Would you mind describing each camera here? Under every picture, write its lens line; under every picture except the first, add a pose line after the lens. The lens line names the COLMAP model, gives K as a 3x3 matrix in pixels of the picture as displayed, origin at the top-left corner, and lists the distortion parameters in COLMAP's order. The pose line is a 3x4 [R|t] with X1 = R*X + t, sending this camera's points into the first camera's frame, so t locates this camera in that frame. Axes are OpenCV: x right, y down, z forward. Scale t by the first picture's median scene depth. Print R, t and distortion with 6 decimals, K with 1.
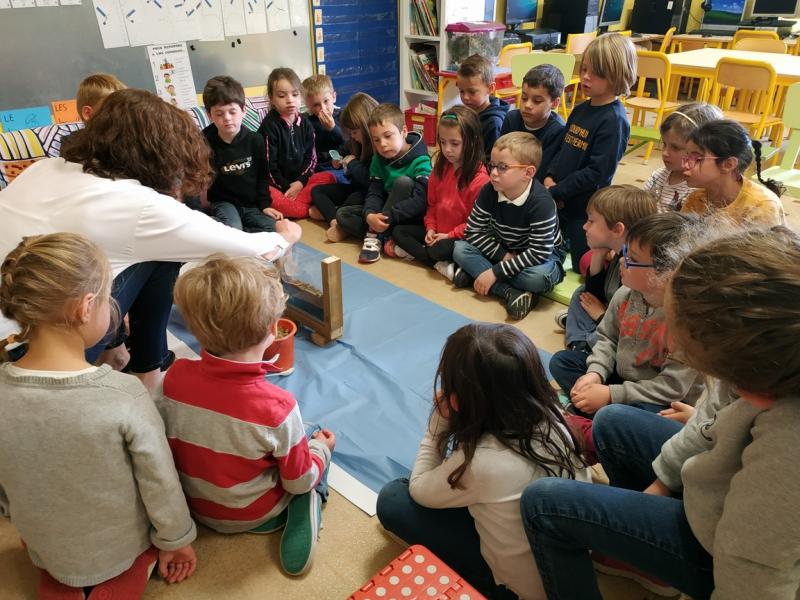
lens RADIAL K [[593.7, 0, 394.5], [0, 593.7, 301.0], [0, 0, 1]] dist [-0.005189, -0.000424]
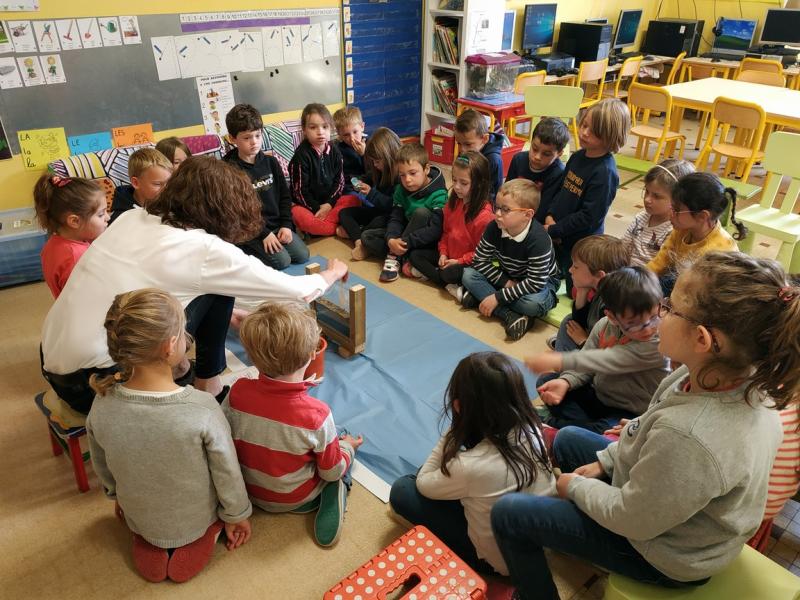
lens RADIAL K [[586.8, 0, 400.0], [0, 586.8, 300.0], [0, 0, 1]] dist [0.002165, -0.000097]
pose [[0.999345, 0.030687, -0.019168, 0.001769], [-0.030414, 0.999434, 0.014384, -0.052714], [0.019599, -0.013792, 0.999713, -0.144591]]
